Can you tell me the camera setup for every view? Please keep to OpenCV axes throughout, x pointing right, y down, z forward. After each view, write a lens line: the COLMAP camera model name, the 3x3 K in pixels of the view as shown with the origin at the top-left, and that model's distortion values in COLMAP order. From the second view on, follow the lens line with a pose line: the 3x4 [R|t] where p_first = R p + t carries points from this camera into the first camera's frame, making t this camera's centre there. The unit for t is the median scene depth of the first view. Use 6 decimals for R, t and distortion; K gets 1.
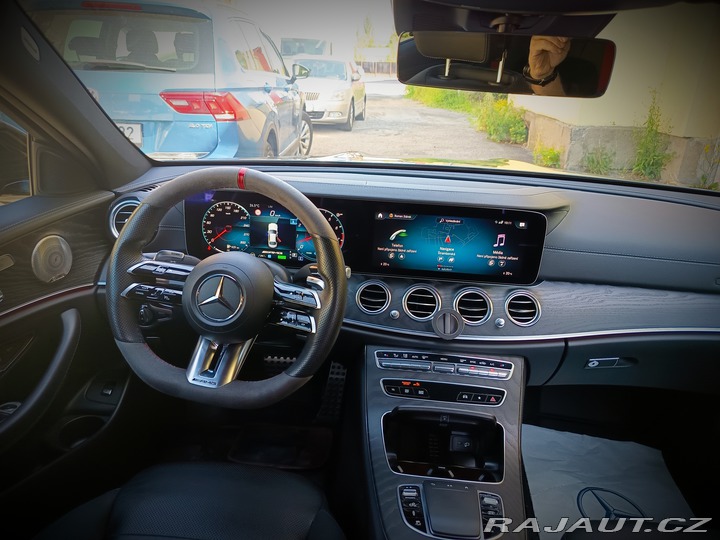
lens RADIAL K [[501.1, 0, 361.1], [0, 501.1, 273.1], [0, 0, 1]] dist [0.092049, -0.139116]
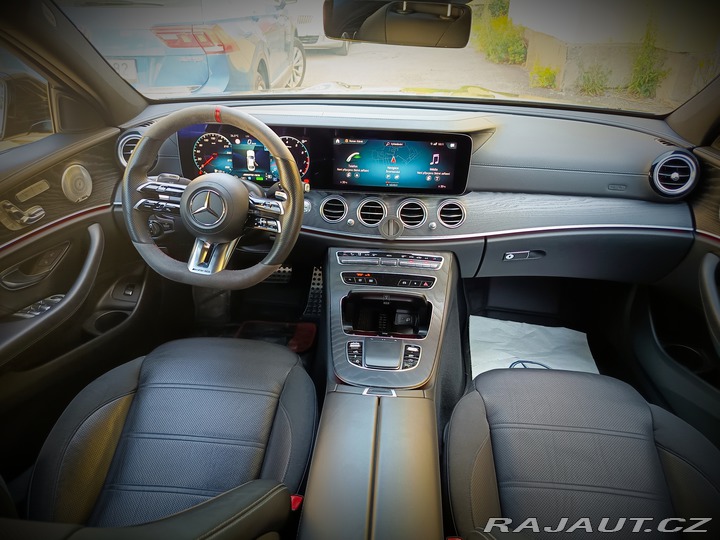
lens RADIAL K [[501.1, 0, 361.1], [0, 501.1, 273.1], [0, 0, 1]] dist [0.092049, -0.139116]
pose [[0.999491, -0.027153, -0.016735, 0.109491], [0.029163, 0.990461, 0.134674, 0.039944], [0.012918, -0.135094, 0.990749, -0.260757]]
